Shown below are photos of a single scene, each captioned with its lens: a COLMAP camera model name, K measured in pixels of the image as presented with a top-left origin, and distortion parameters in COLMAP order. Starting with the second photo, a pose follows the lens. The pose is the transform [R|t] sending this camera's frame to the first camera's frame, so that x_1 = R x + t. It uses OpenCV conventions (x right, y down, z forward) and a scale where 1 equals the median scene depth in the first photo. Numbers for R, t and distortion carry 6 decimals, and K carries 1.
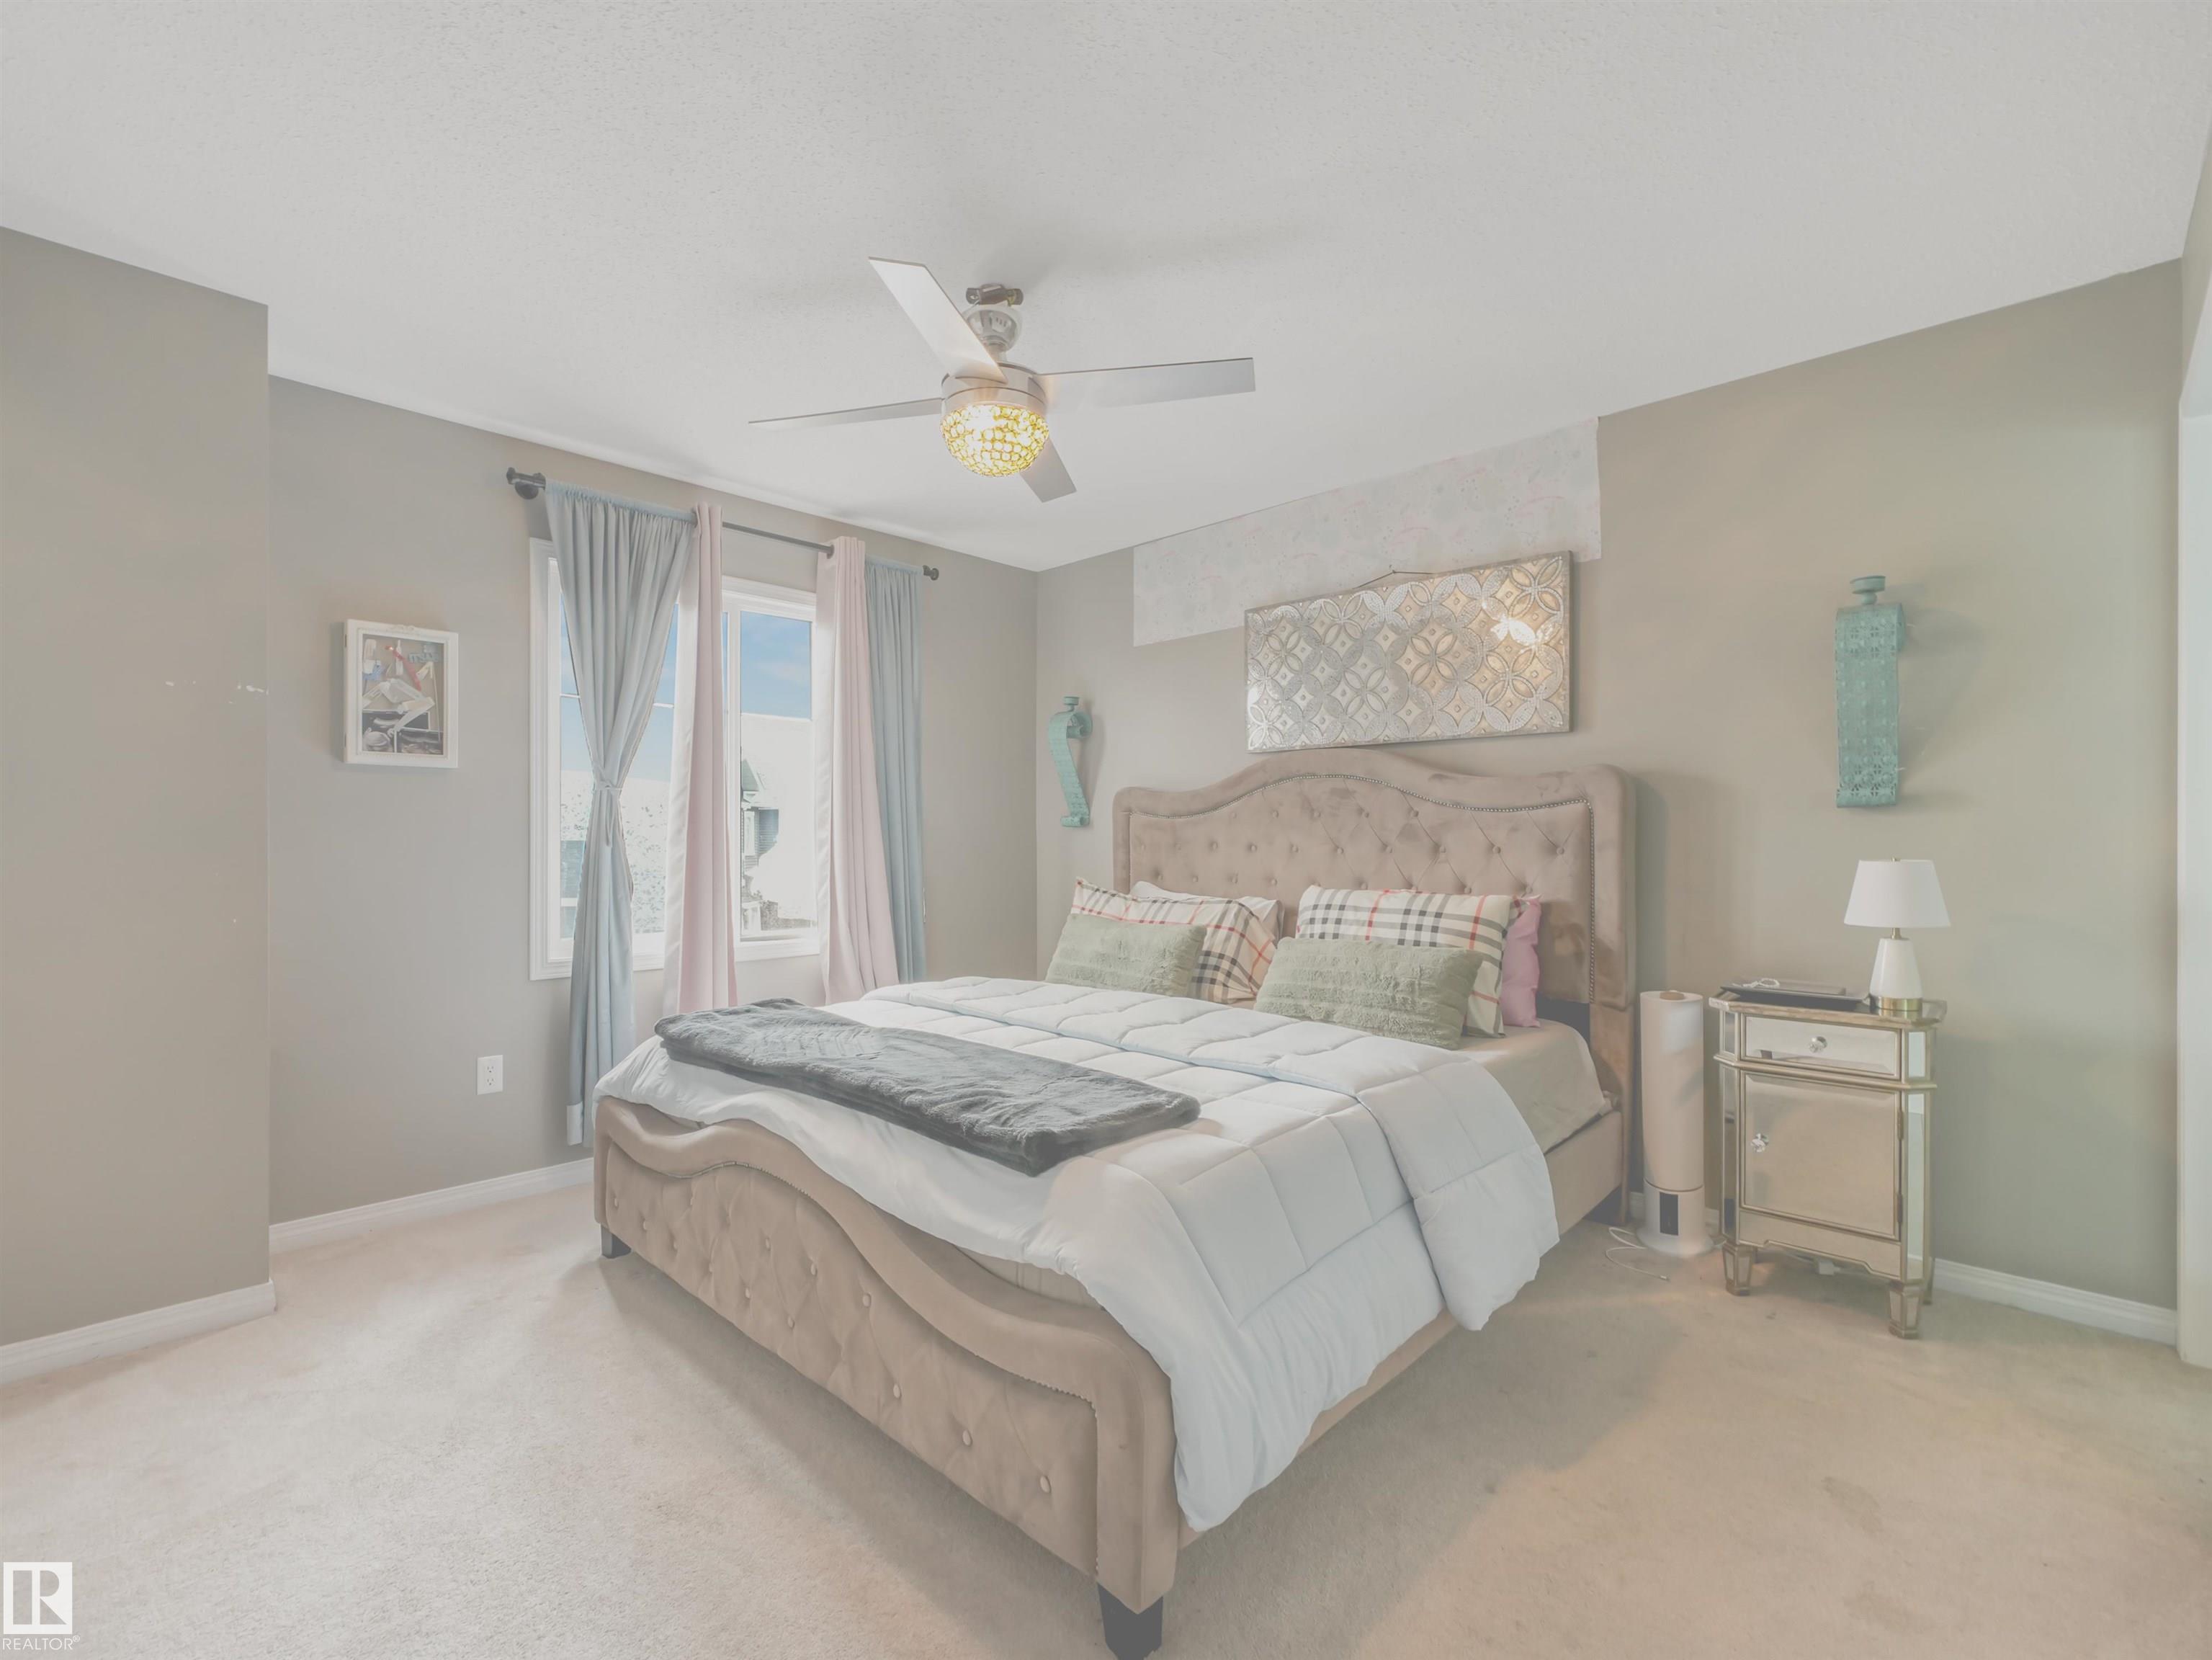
lens RADIAL K [[1046.6, 0, 1109.8], [0, 1046.6, 836.3], [0, 0, 1]] dist [-0.002074, -0.000063]
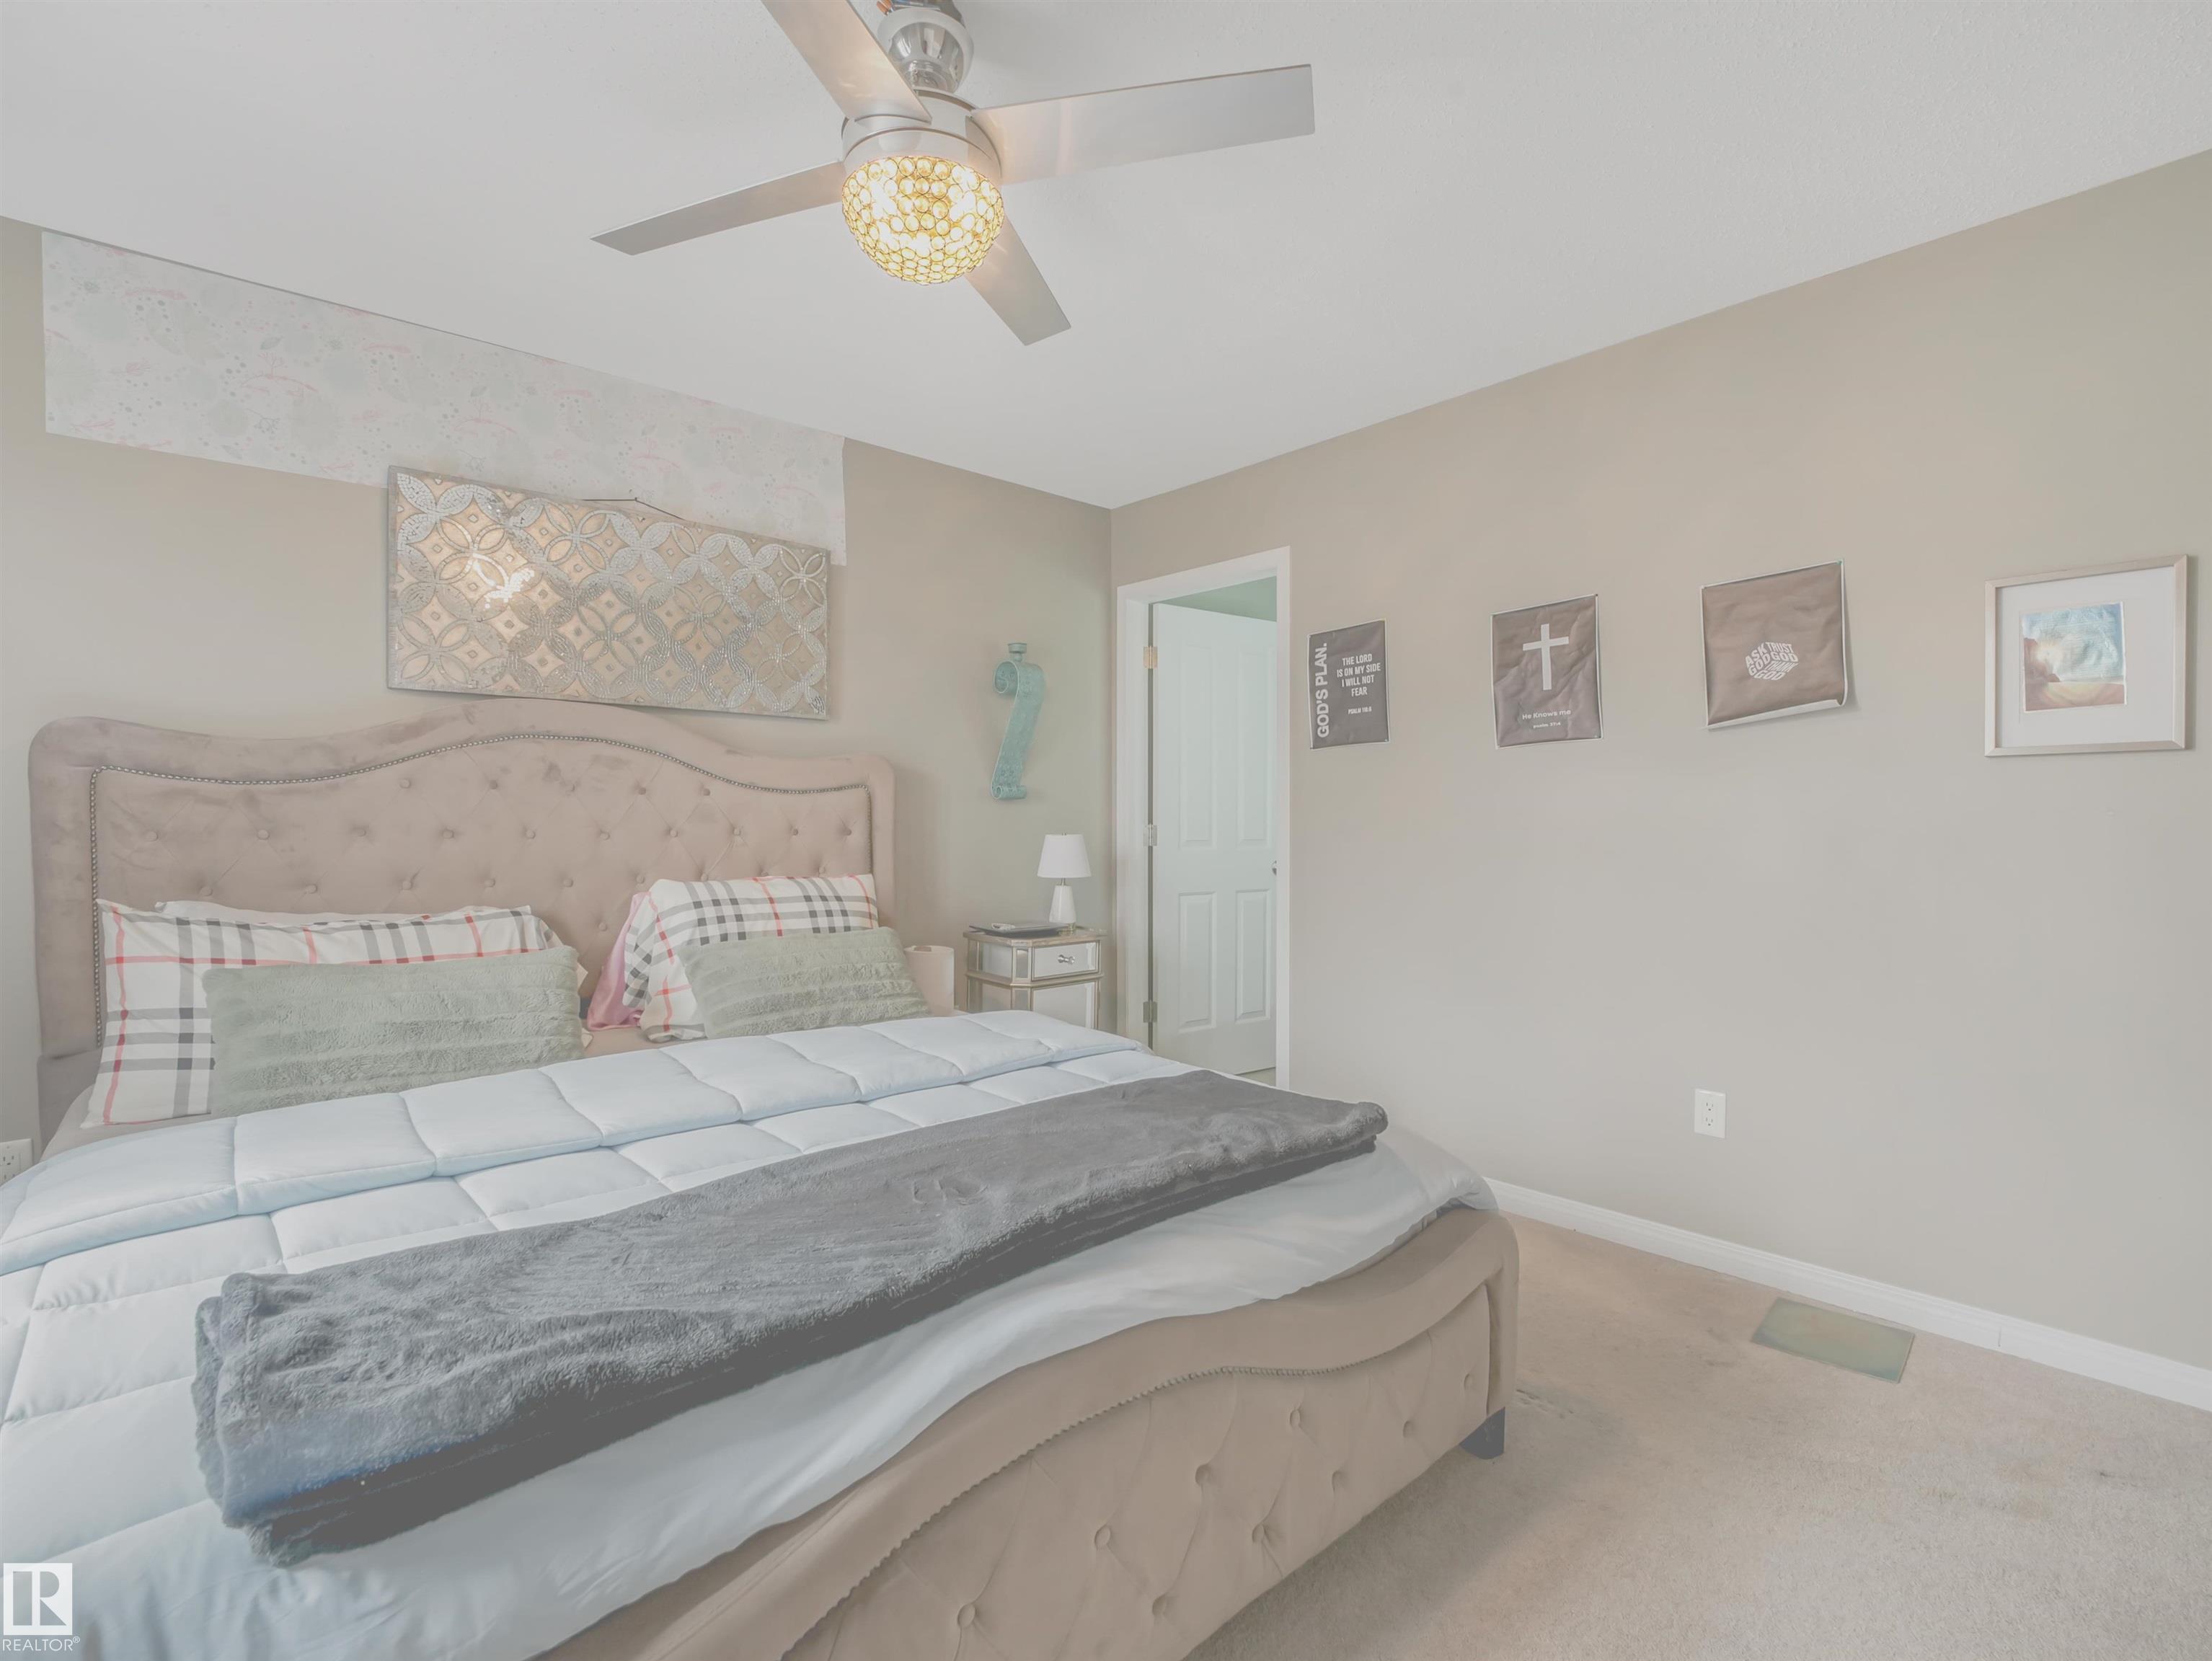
lens RADIAL K [[1024.6, 0, 1109.1], [0, 1024.6, 830.1], [0, 0, 1]] dist [-0.000328, -0.000070]
pose [[0.063318, -0.007722, 0.997964, -0.548681], [-0.000731, 0.999969, 0.007784, 0.003348], [-0.997993, -0.001222, 0.063310, 0.607215]]
